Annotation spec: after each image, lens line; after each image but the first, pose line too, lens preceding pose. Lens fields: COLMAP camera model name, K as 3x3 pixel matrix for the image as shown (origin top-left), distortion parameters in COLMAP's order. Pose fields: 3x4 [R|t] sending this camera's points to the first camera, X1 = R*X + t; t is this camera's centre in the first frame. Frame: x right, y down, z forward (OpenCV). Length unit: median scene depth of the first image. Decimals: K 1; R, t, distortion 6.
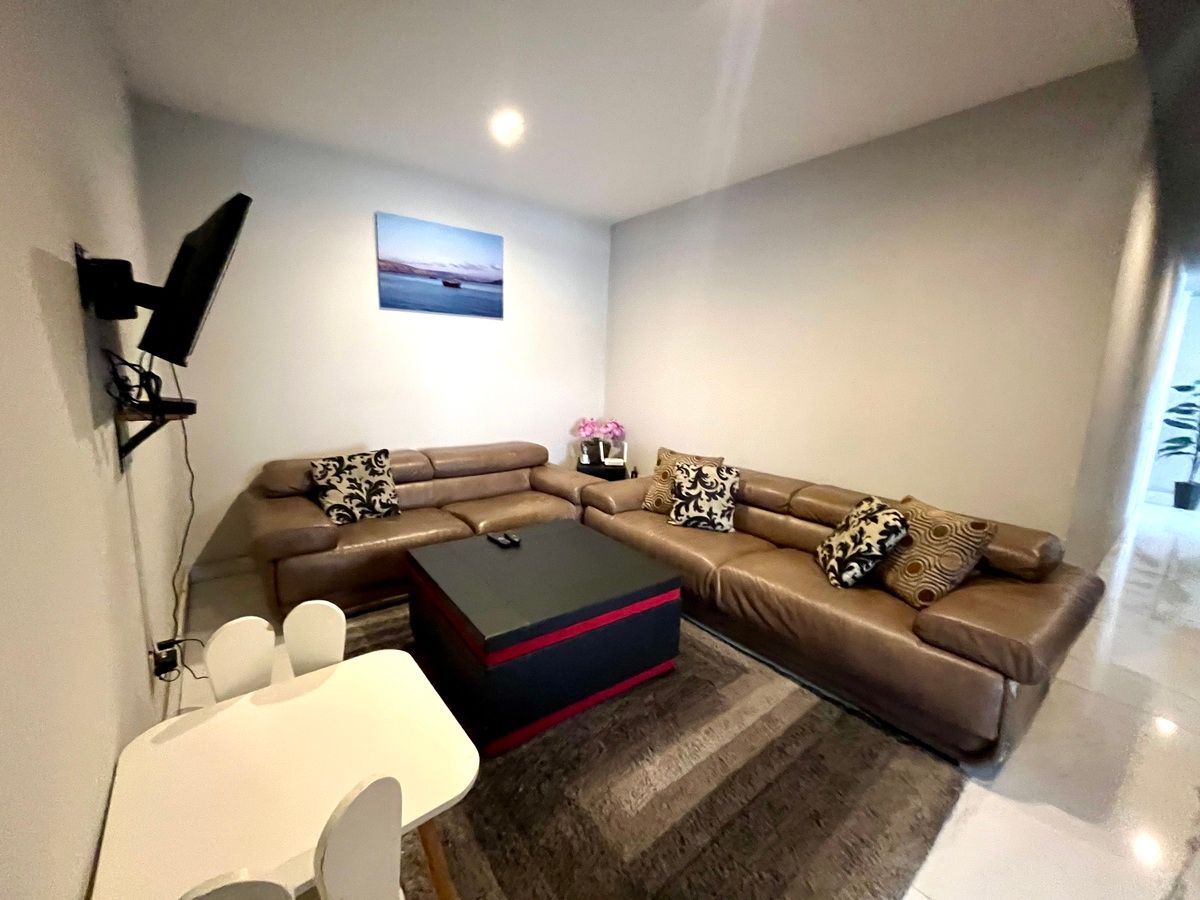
lens RADIAL K [[482.6, 0, 600.5], [0, 482.6, 449.4], [0, 0, 1]] dist [-0.001807, -0.000442]
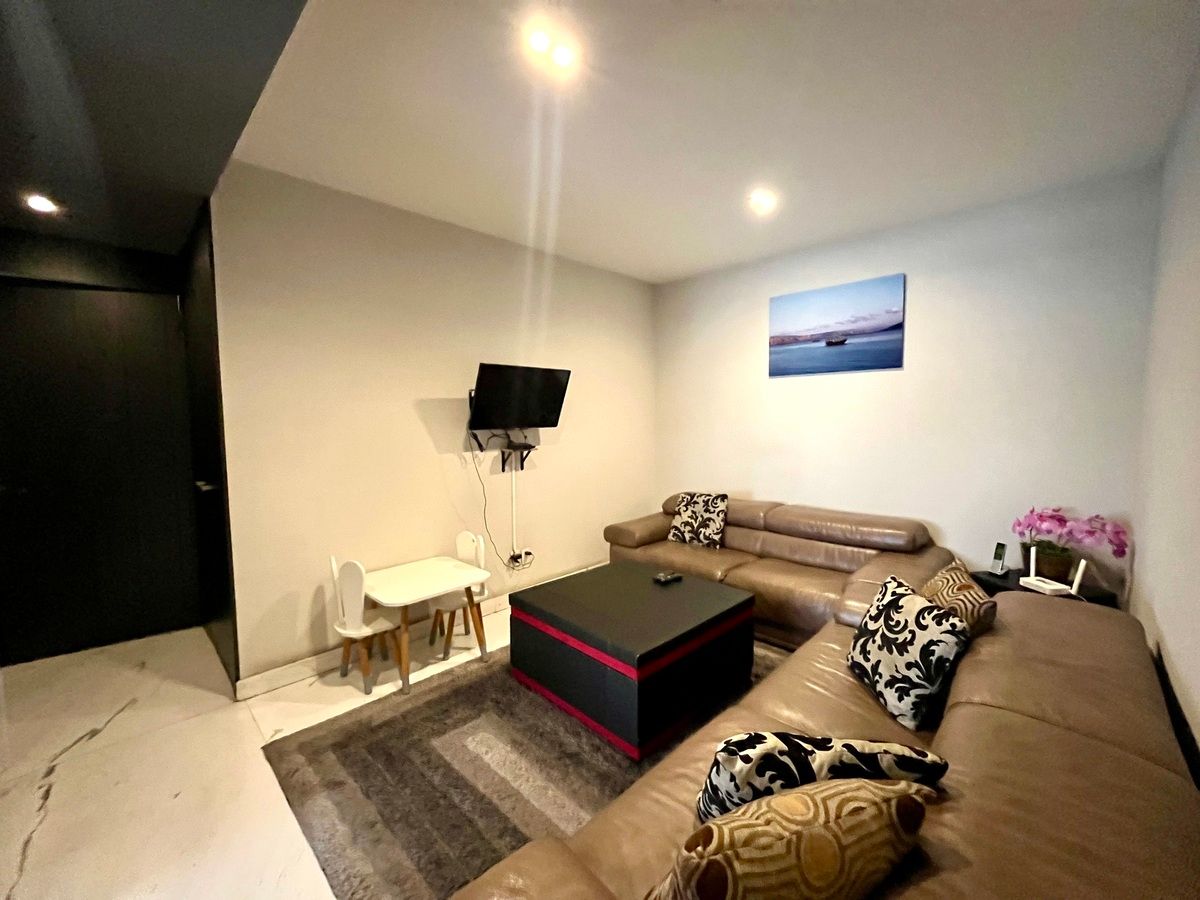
lens RADIAL K [[482.6, 0, 602.9], [0, 482.6, 449.9], [0, 0, 1]] dist [-0.001807, -0.000442]
pose [[0.132211, 0.041341, -0.990359, 0.744396], [-0.158397, 0.987172, 0.020062, -0.090514], [0.978484, 0.154217, 0.137063, 0.541619]]
